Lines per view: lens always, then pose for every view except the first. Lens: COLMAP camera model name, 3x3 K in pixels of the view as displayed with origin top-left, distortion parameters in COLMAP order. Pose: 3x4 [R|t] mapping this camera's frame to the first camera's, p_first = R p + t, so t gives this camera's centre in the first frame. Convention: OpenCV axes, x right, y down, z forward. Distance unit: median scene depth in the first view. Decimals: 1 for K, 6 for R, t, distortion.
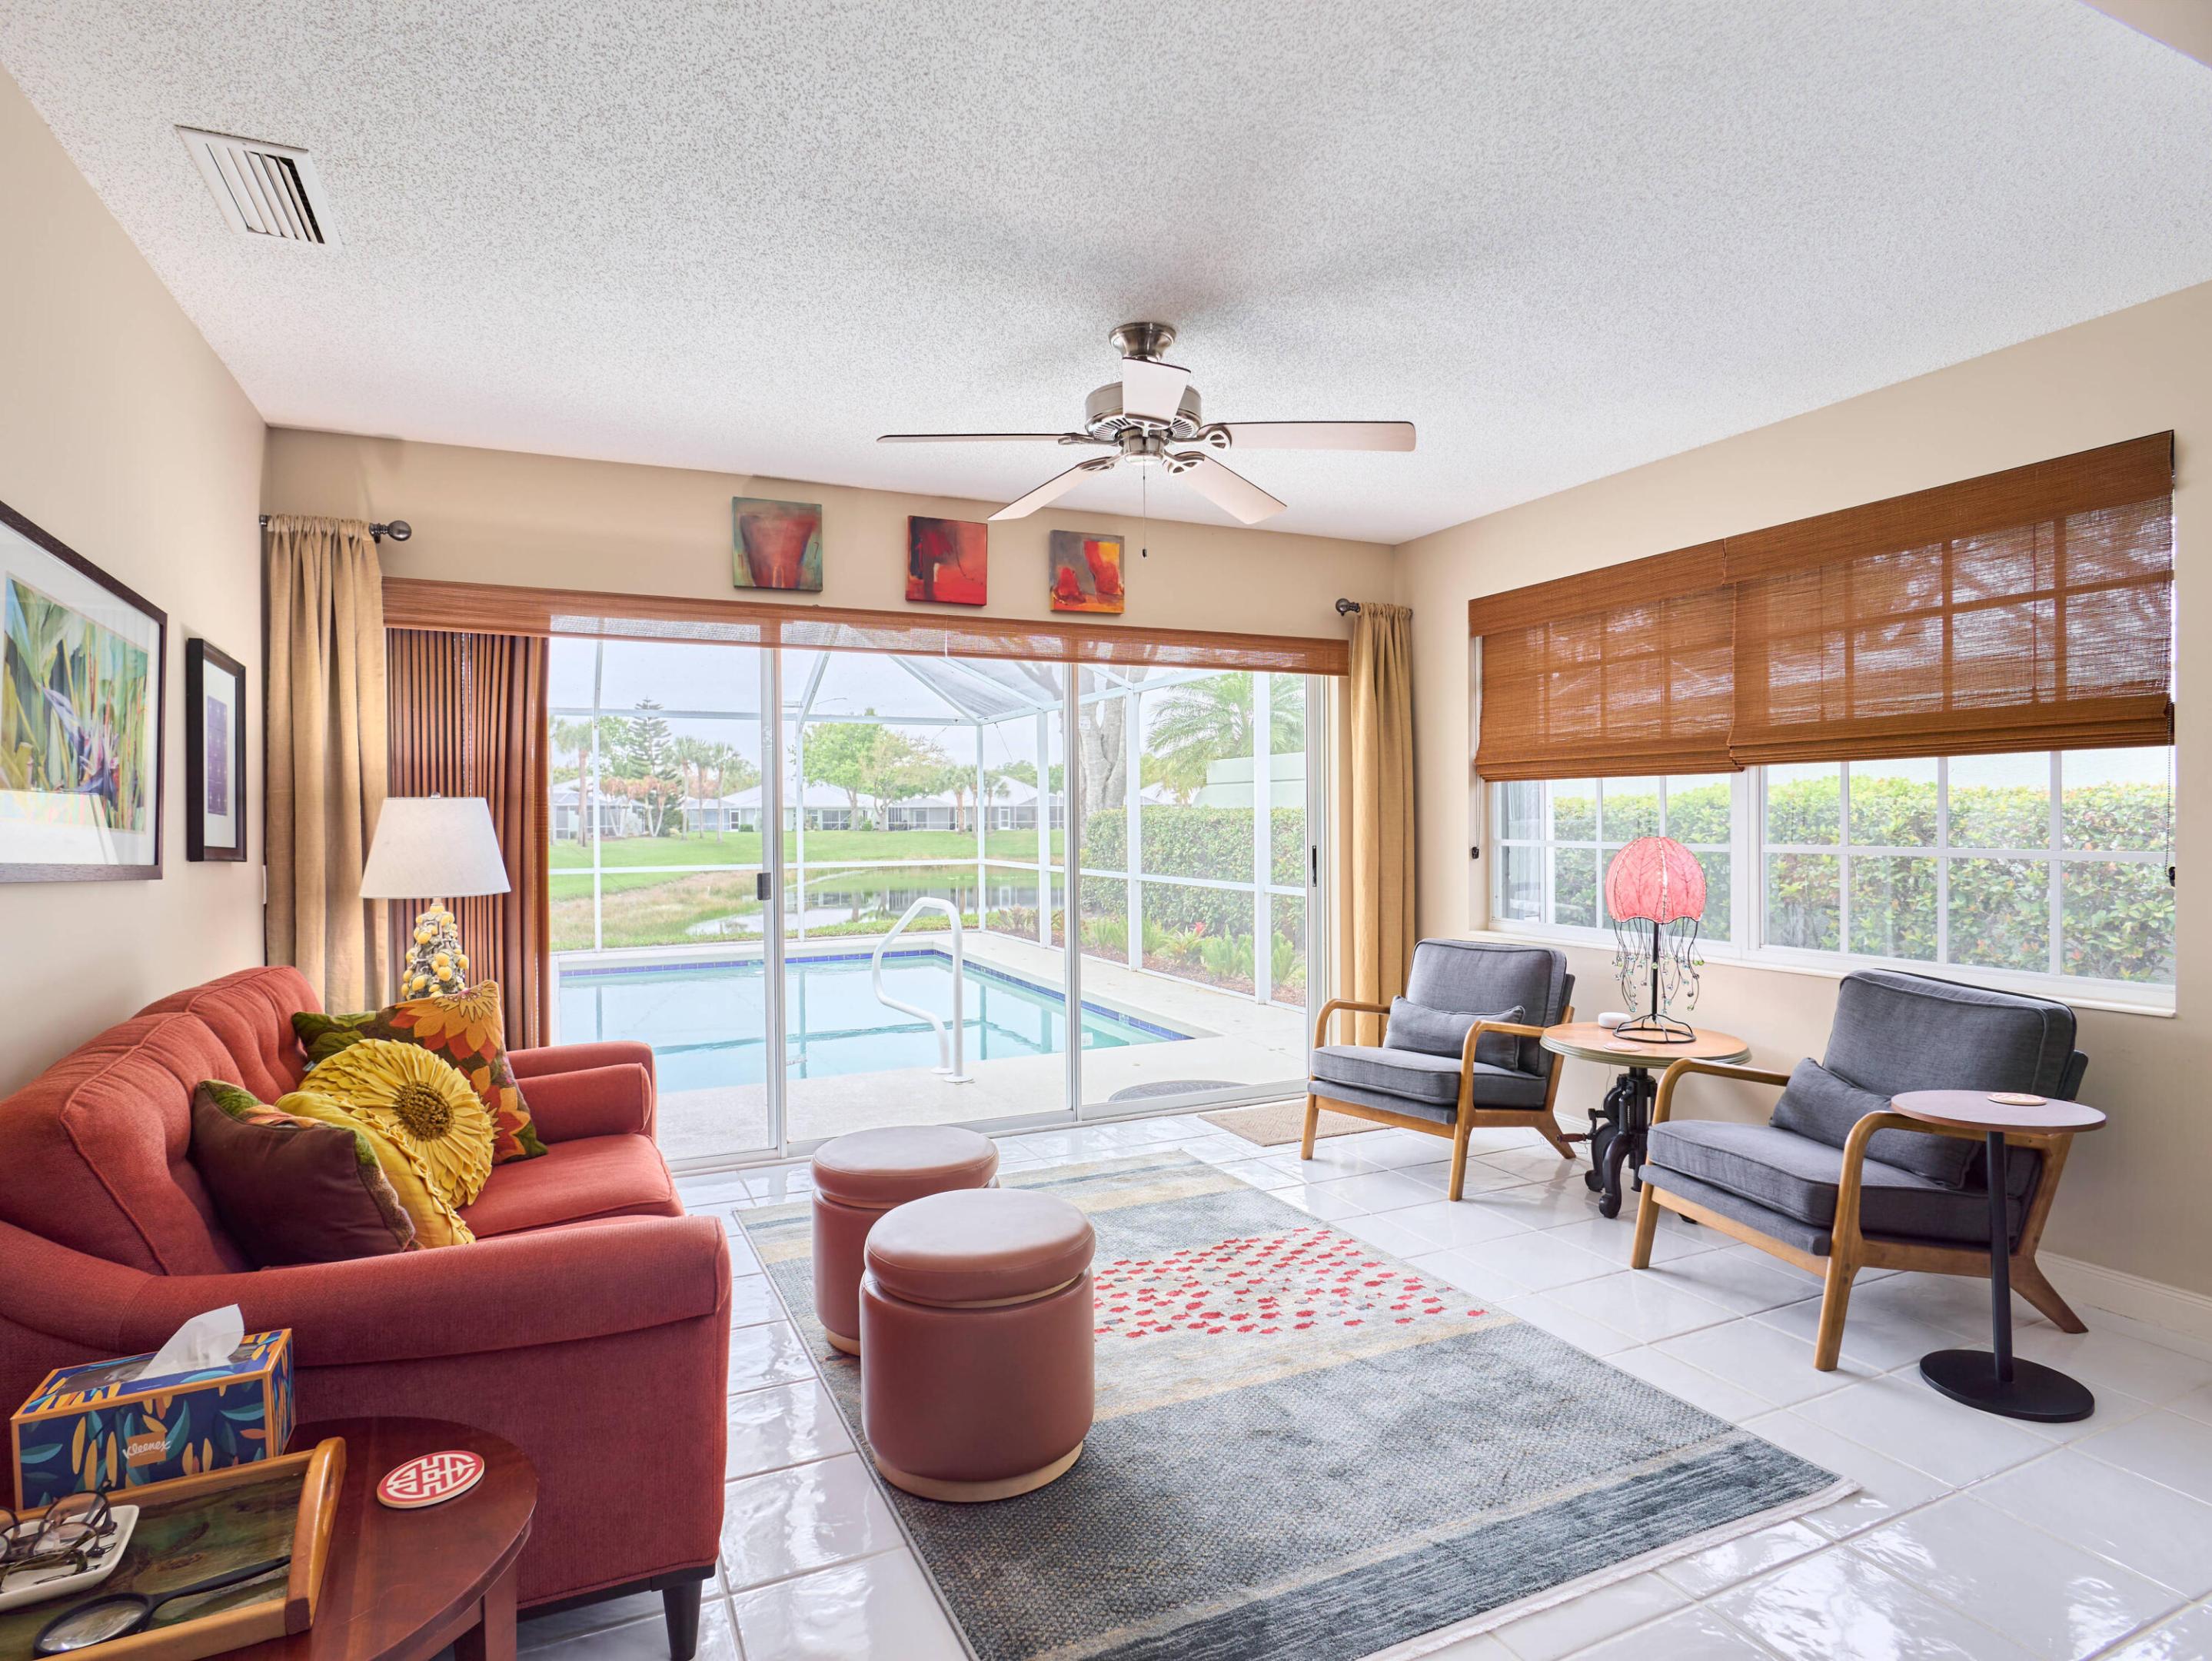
lens RADIAL K [[1191.8, 0, 1103.5], [0, 1191.8, 824.0], [0, 0, 1]] dist [-0.004650, -0.000125]
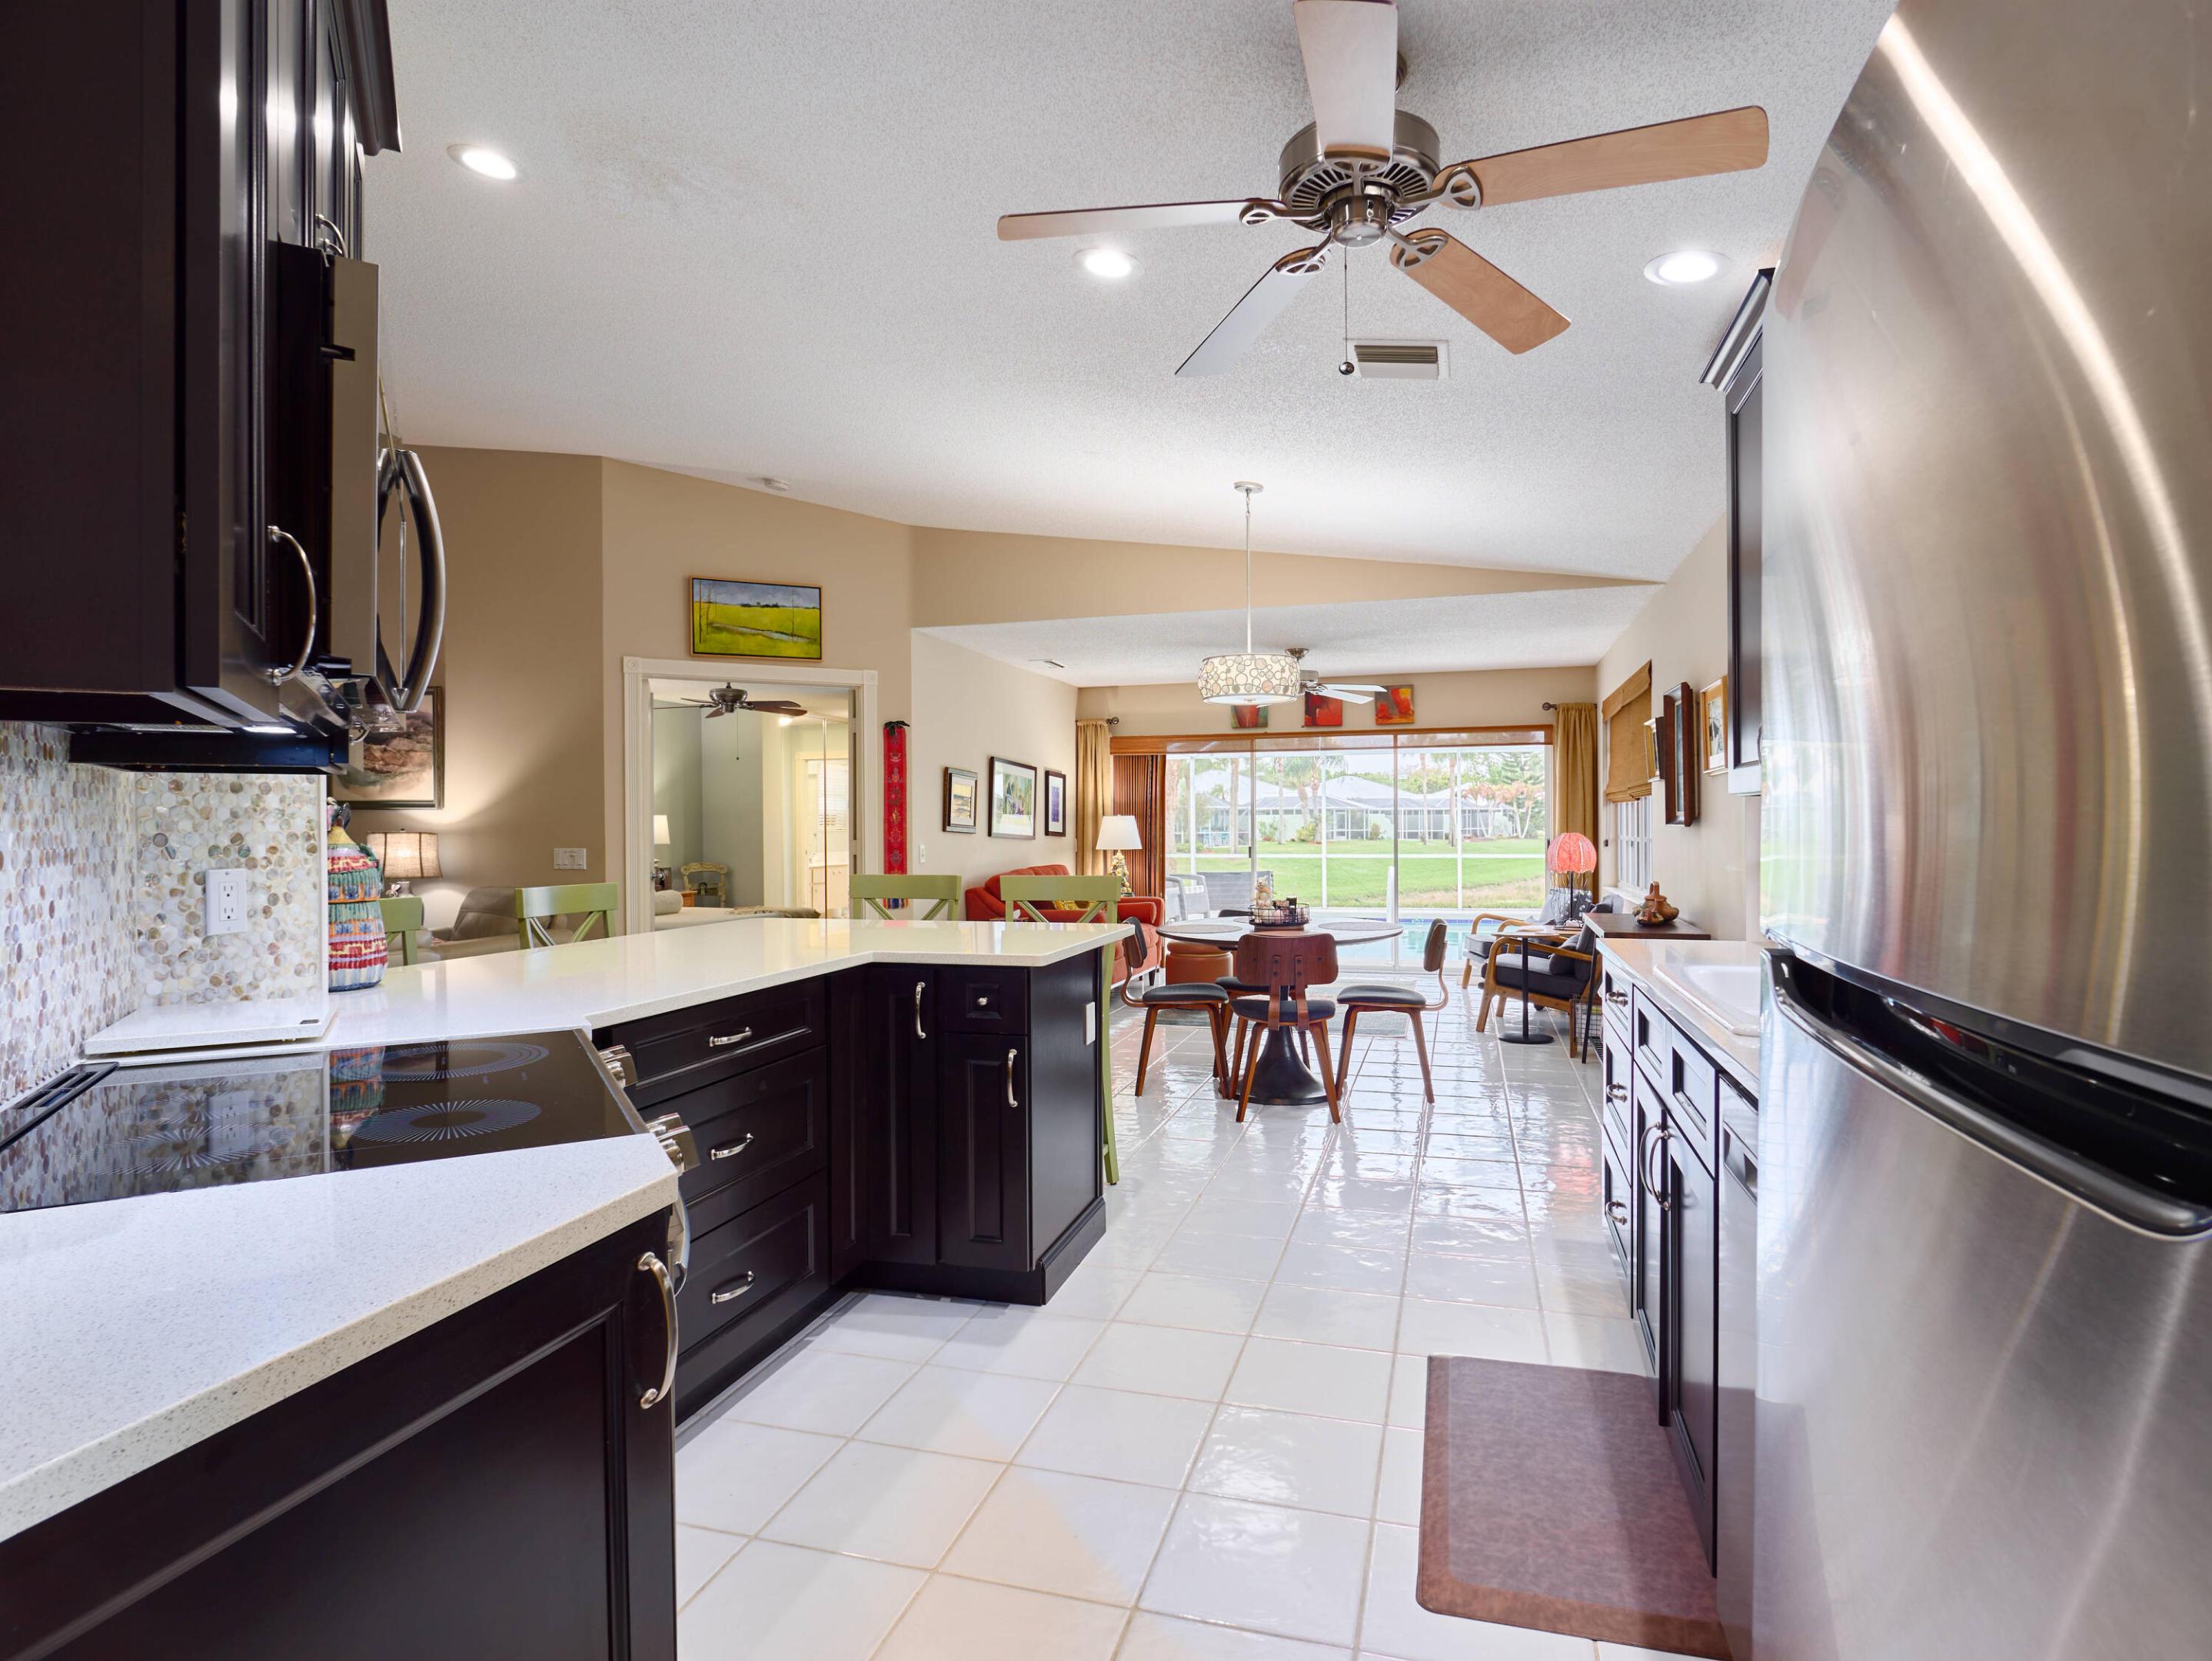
lens RADIAL K [[1183.7, 0, 1106.0], [0, 1183.7, 830.5], [0, 0, 1]] dist [-0.014849, 0.000638]
pose [[0.748602, 0.006047, -0.662992, 1.169501], [-0.003786, 0.999981, 0.004845, -0.000661], [0.663009, -0.001117, 0.748611, -1.039031]]
